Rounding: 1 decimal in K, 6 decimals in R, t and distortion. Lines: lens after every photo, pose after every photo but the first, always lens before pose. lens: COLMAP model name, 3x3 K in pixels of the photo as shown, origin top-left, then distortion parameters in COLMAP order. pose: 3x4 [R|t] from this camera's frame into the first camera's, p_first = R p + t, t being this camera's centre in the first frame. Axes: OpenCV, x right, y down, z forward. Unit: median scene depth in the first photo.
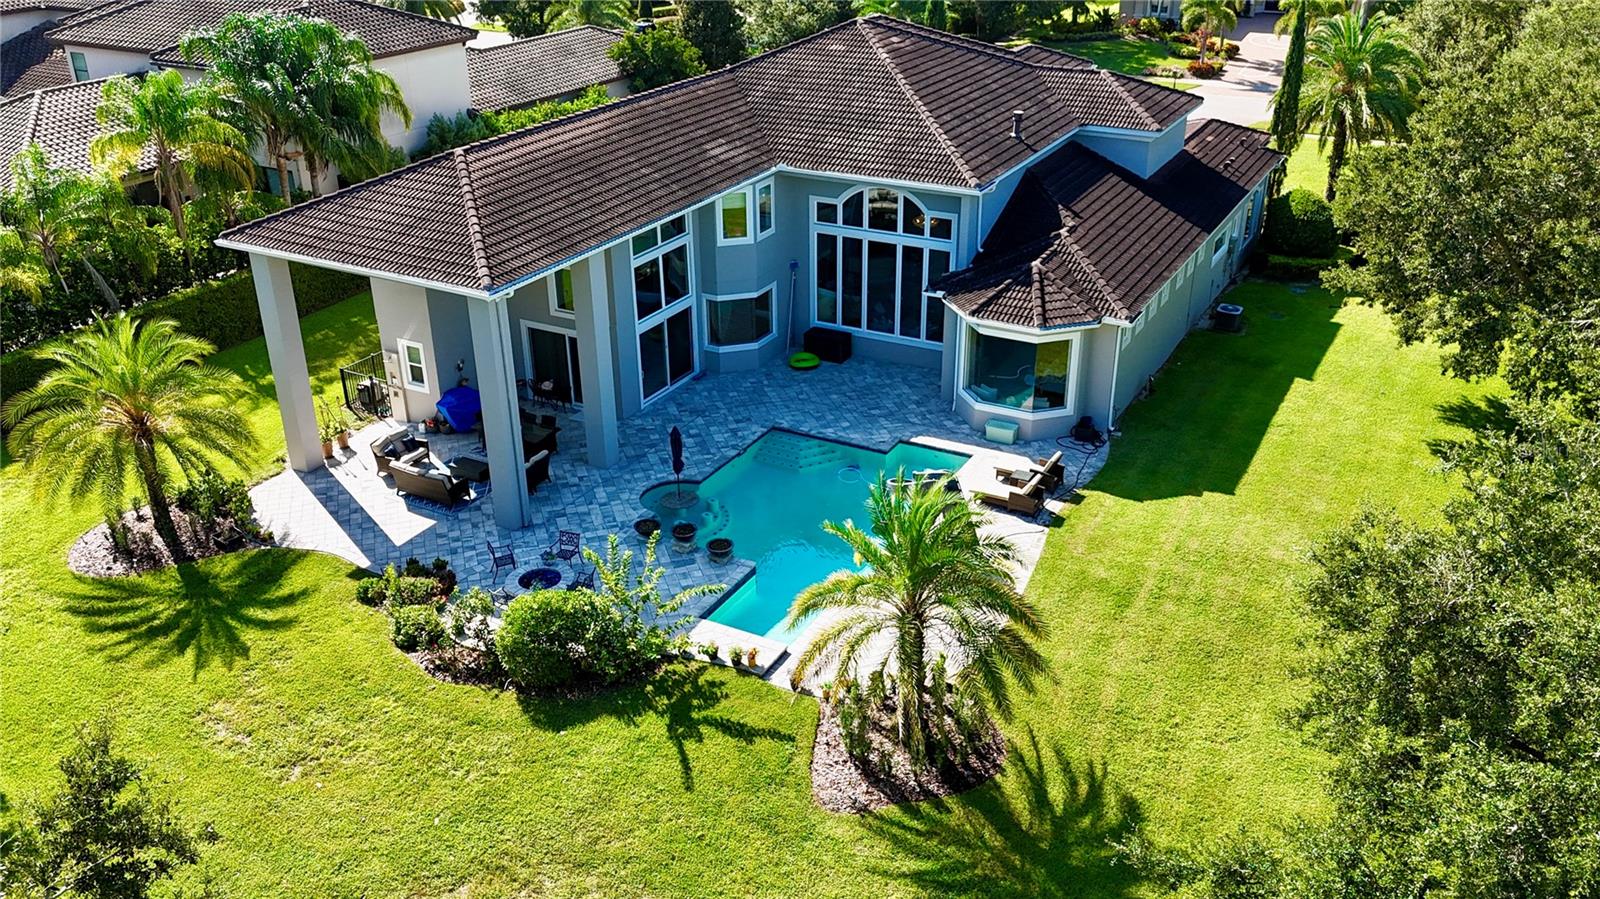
lens RADIAL K [[1334.9, 0, 800.0], [0, 1334.9, 449.5], [0, 0, 1]] dist [0.055038, -0.002744]
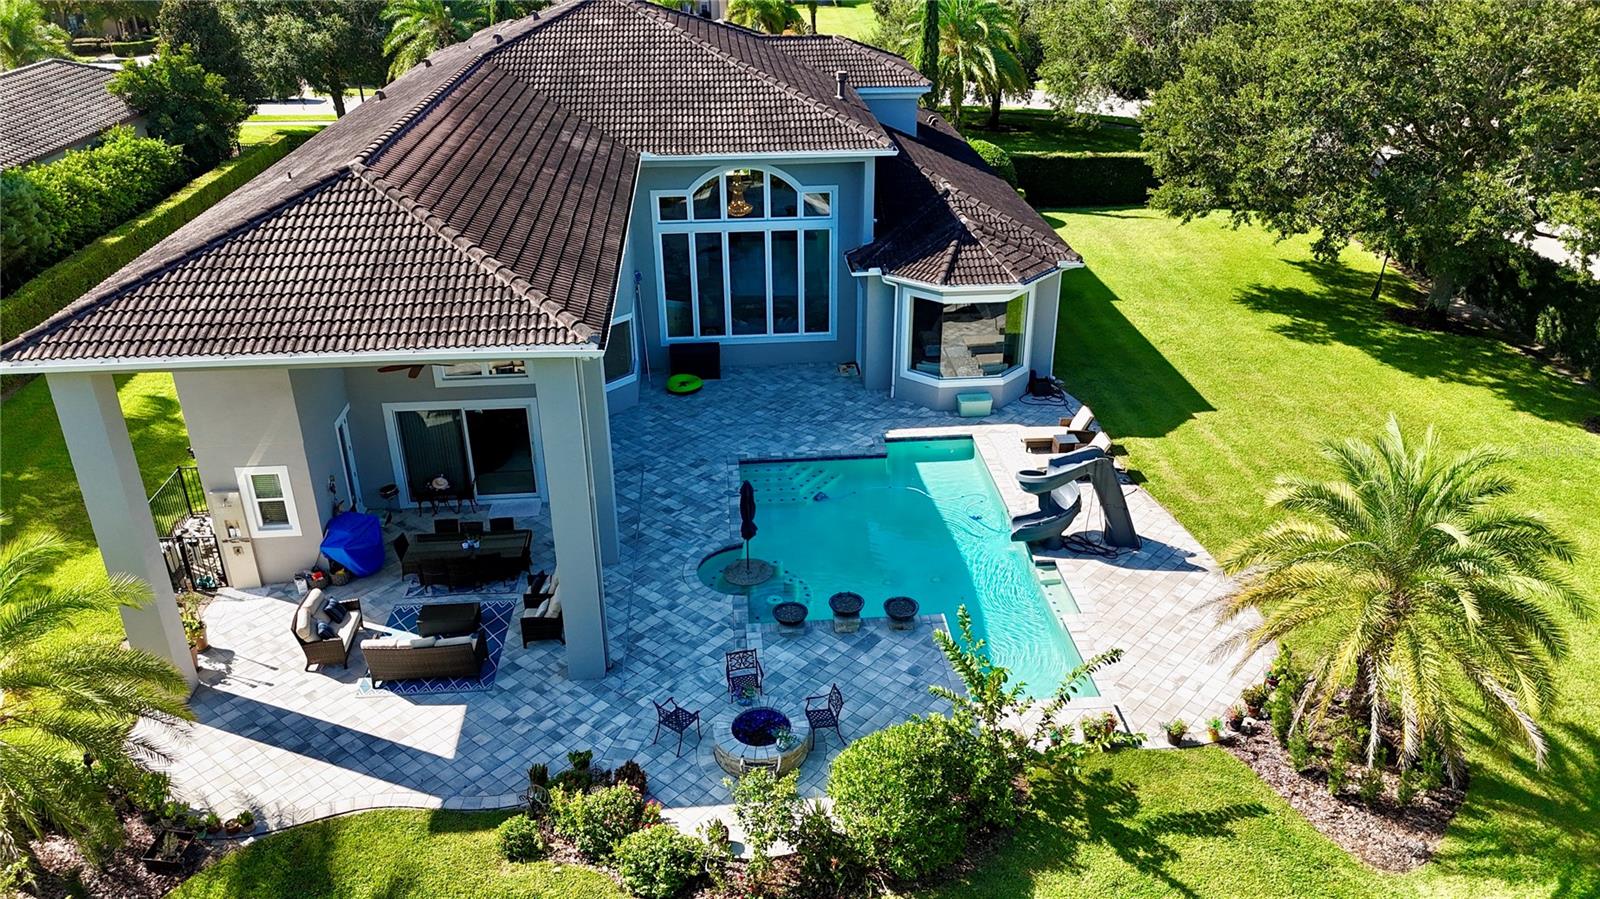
lens RADIAL K [[1184.1, 0, 800.0], [0, 1184.1, 449.5], [0, 0, 1]] dist [0.099759, -0.150303]
pose [[0.839239, -0.237422, 0.489192, -0.354352], [0.237112, 0.969392, 0.063700, -0.063241], [-0.489342, 0.062533, 0.869847, 0.343056]]
